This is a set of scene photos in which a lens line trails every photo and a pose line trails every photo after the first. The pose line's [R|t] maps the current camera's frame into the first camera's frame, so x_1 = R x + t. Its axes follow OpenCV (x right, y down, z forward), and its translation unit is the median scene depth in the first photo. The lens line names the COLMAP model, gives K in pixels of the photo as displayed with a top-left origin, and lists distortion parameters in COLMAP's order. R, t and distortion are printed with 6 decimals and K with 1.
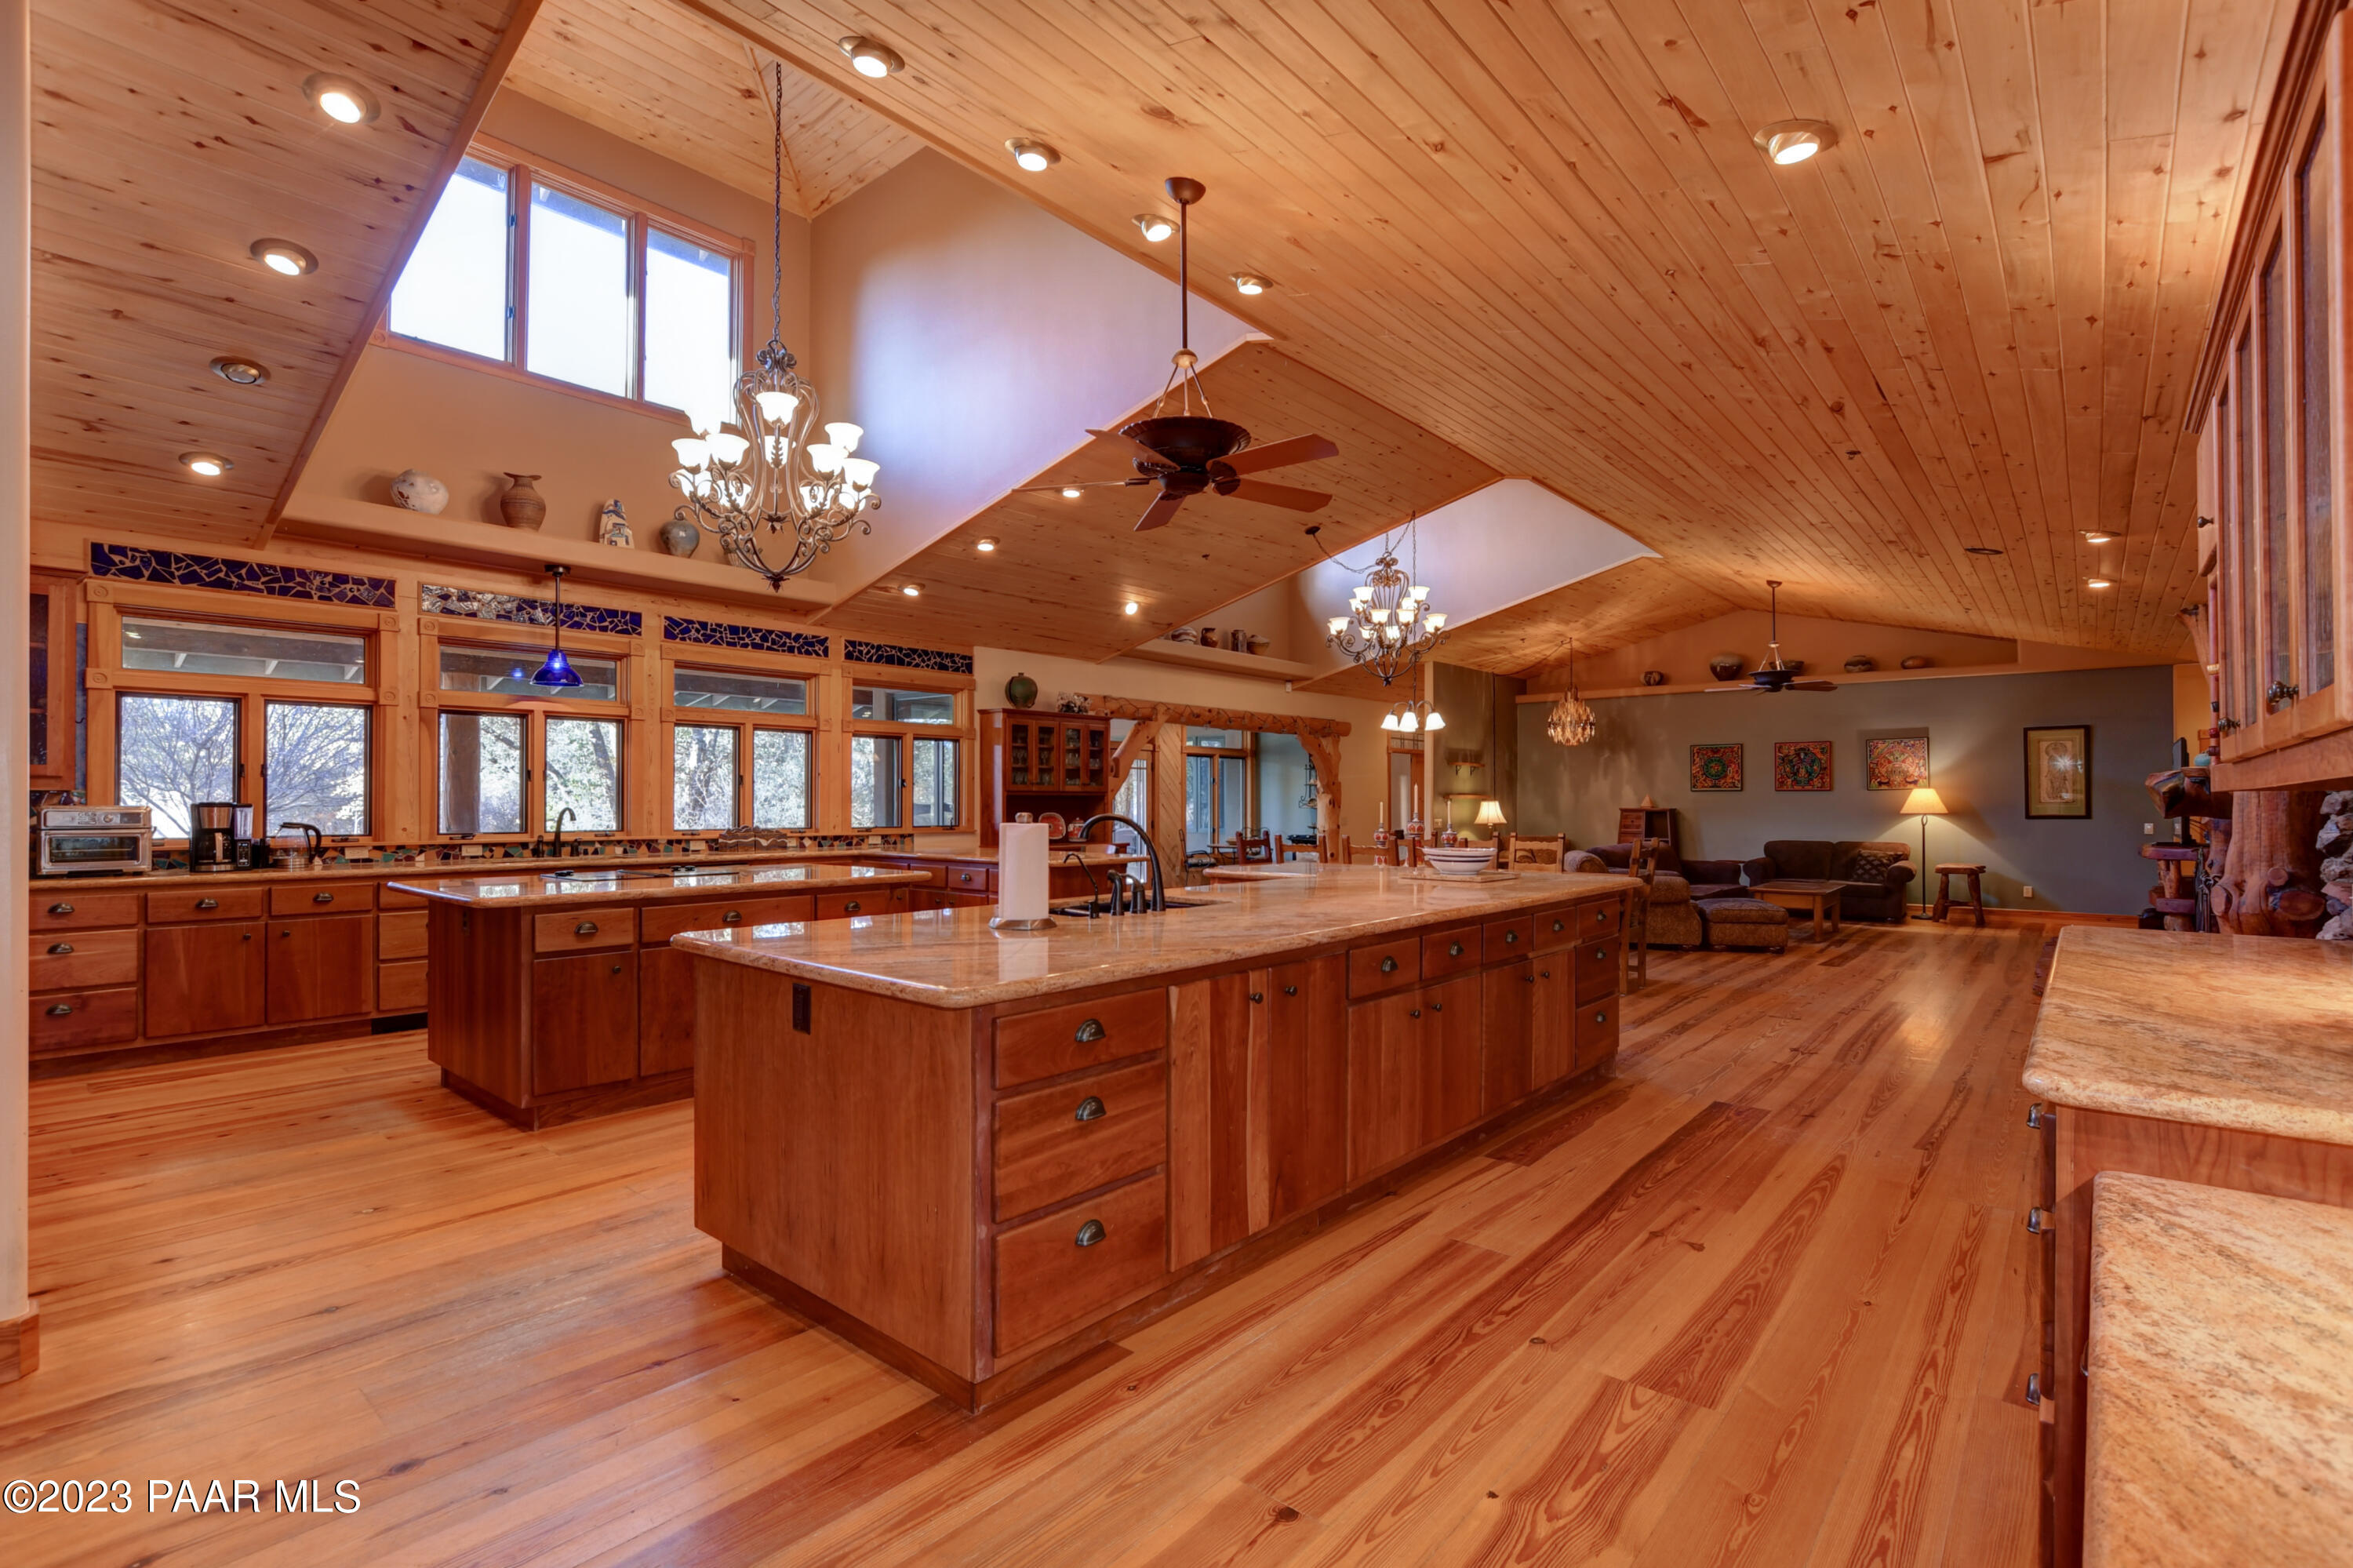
lens RADIAL K [[1074.7, 0, 1192.2], [0, 1074.7, 781.0], [0, 0, 1]] dist [-0.017558, 0.002373]
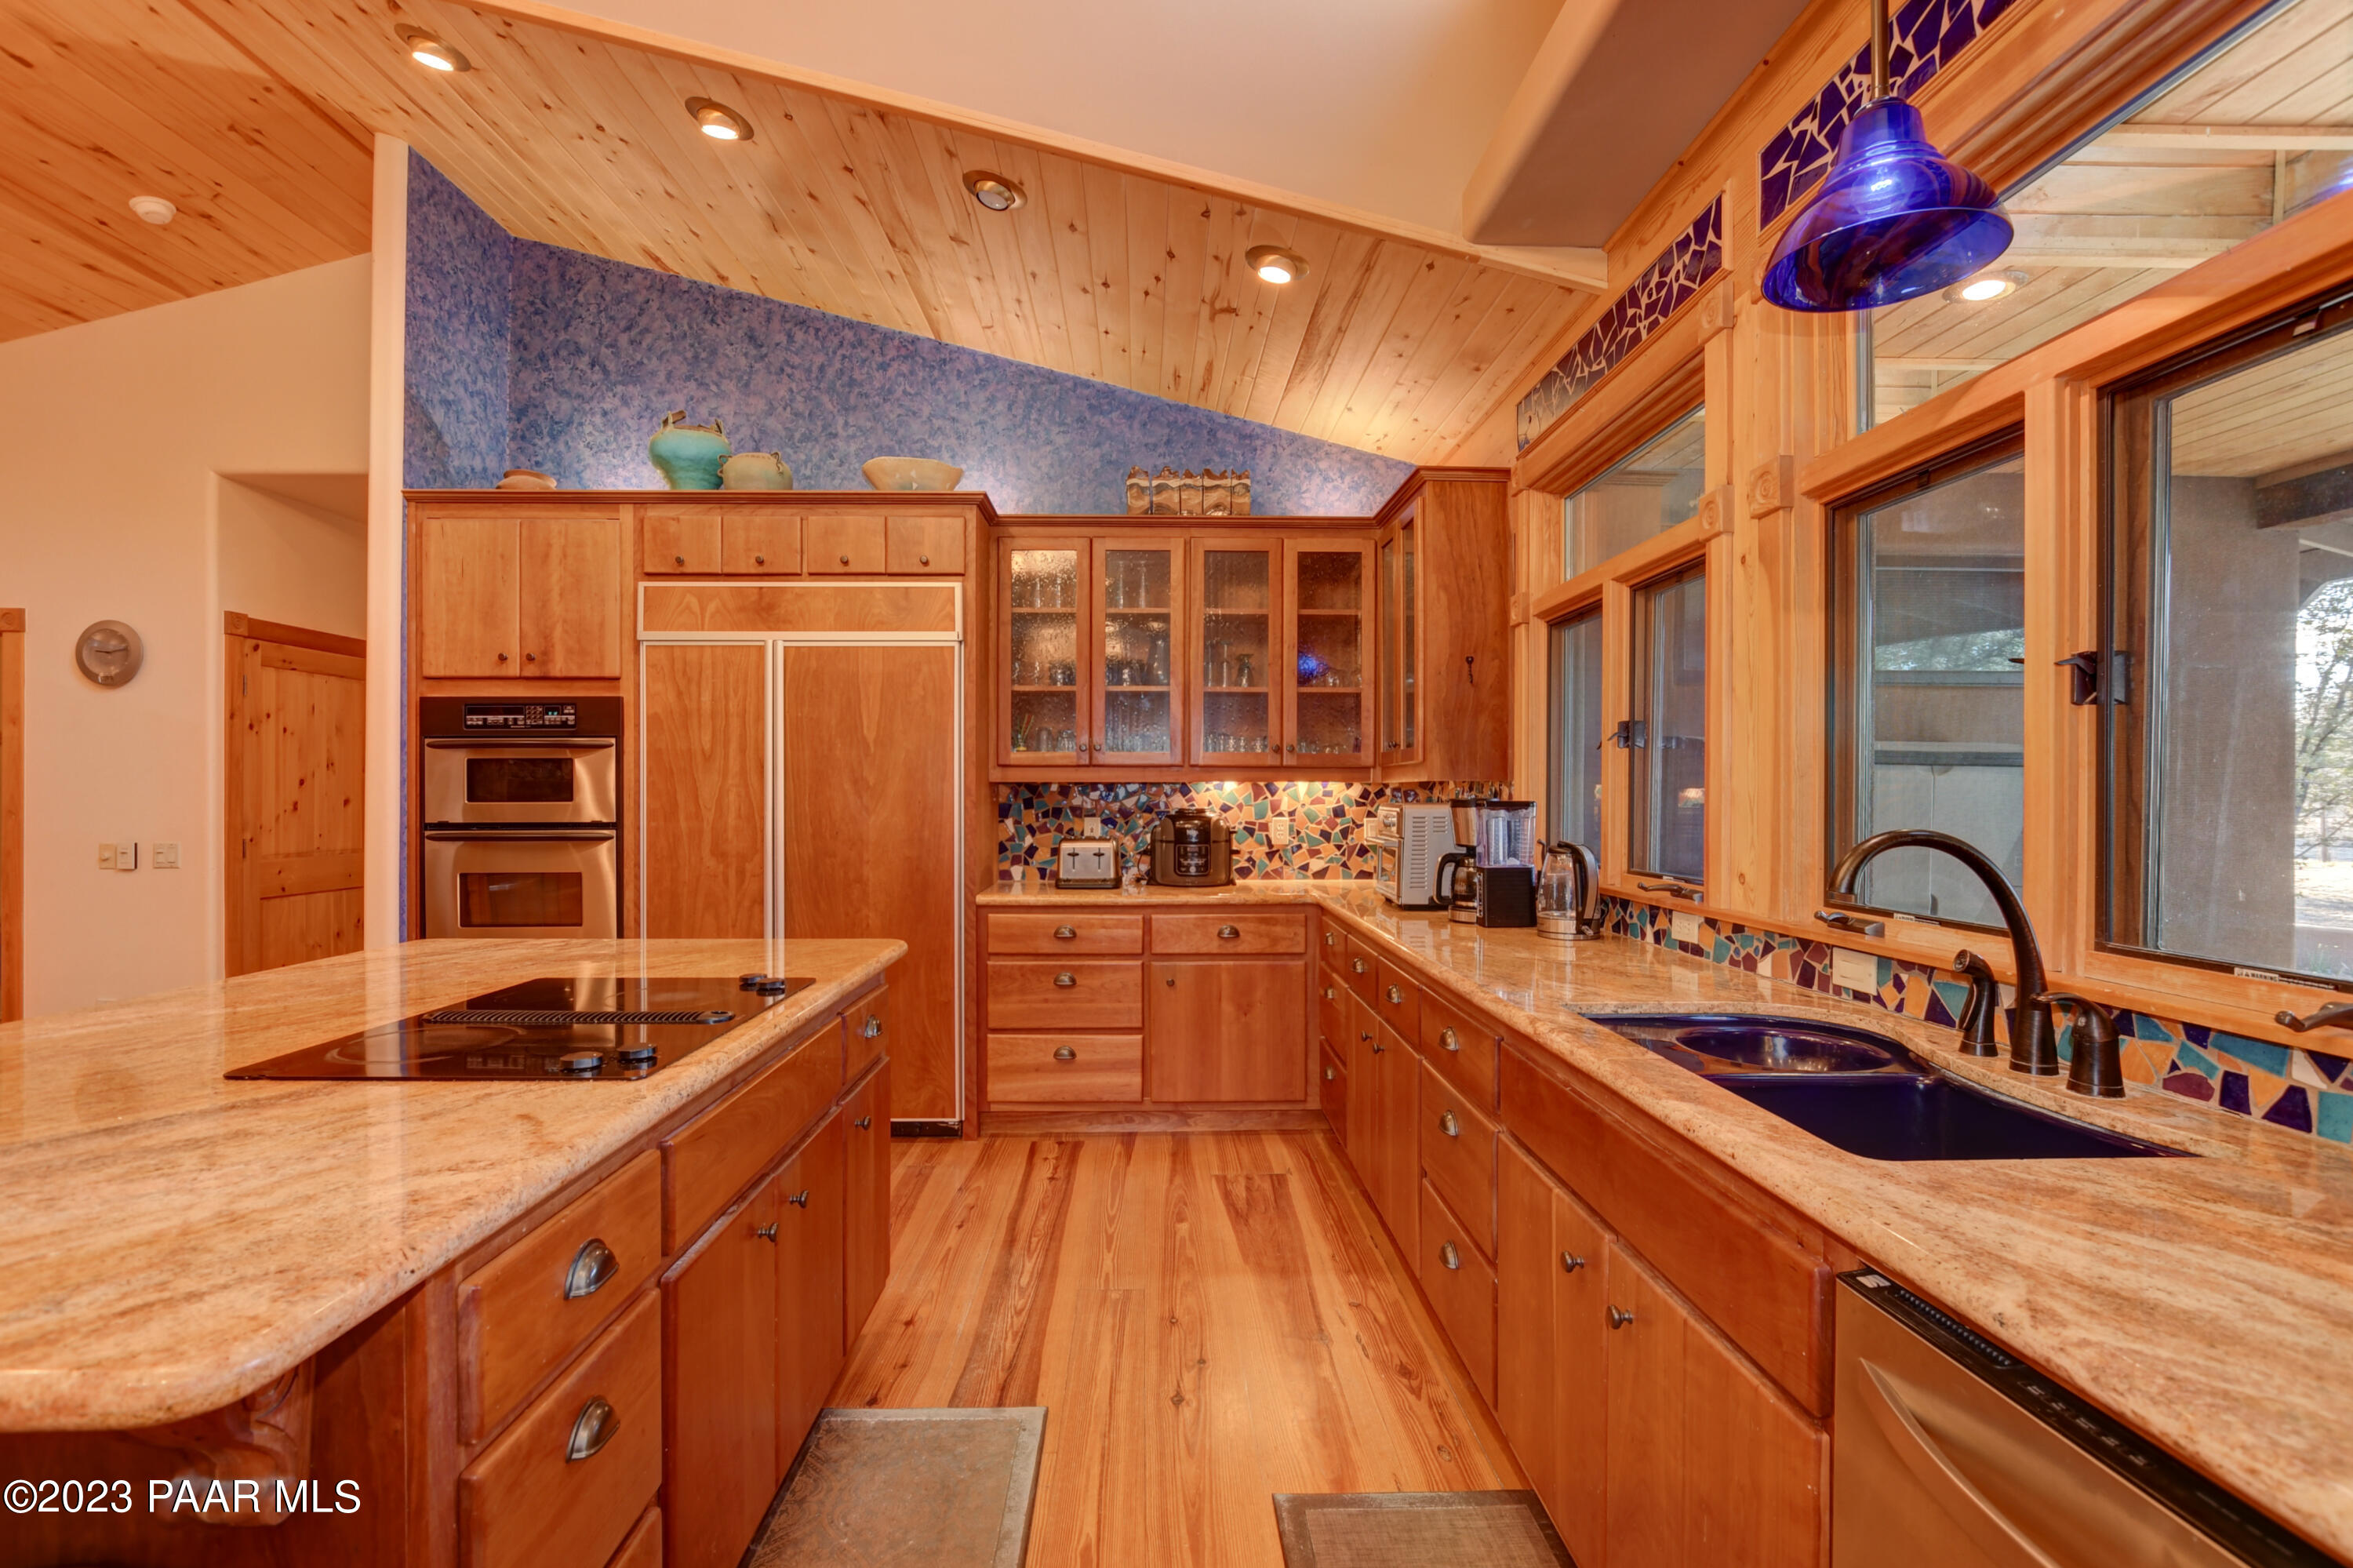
lens RADIAL K [[1074.7, 0, 1166.2], [0, 1074.7, 796.2], [0, 0, 1]] dist [-0.017558, 0.002373]
pose [[-0.752531, 0.000948, -0.658556, -0.395086], [0.011771, 0.999859, -0.012013, 0.022386], [0.658451, -0.016792, -0.752436, 1.247875]]
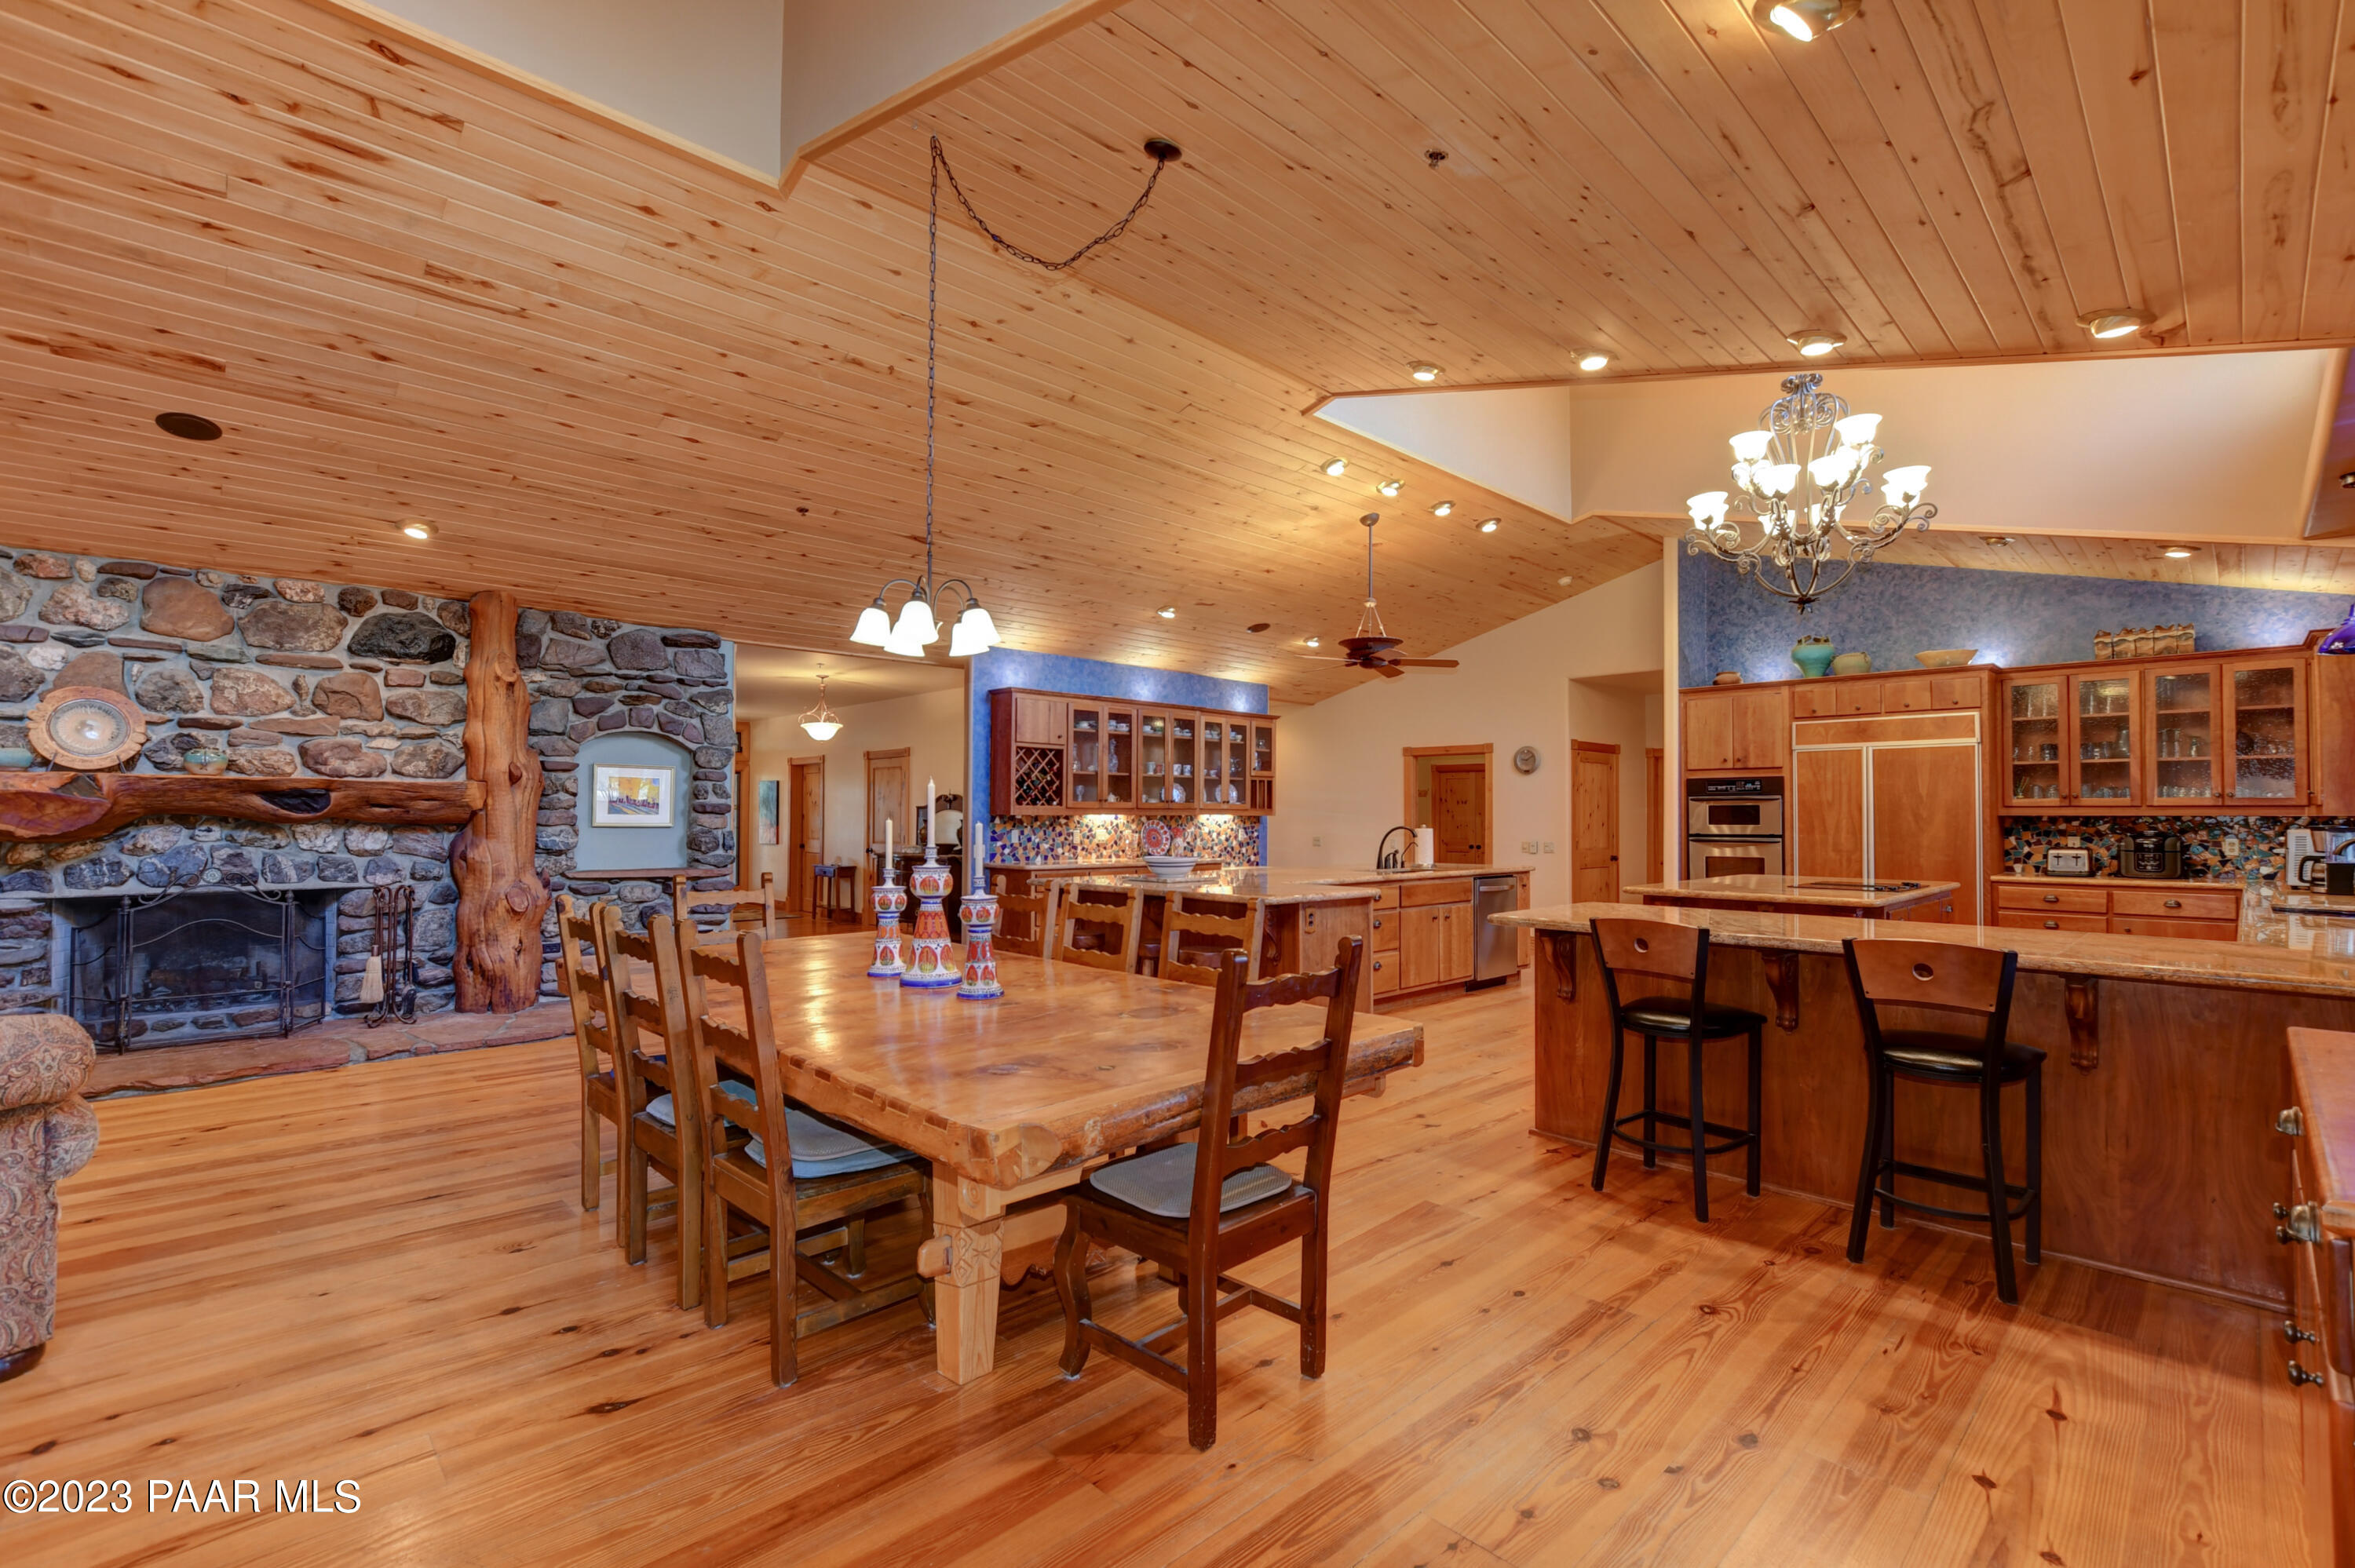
lens RADIAL K [[1055.2, 0, 1167.6], [0, 1055.2, 795.0], [0, 0, 1]] dist [-0.017650, 0.002038]
pose [[-0.994048, -0.001198, 0.108939, 0.098065], [-0.005775, 0.999113, -0.041713, 0.036789], [-0.108792, -0.042093, -0.993173, 2.019887]]
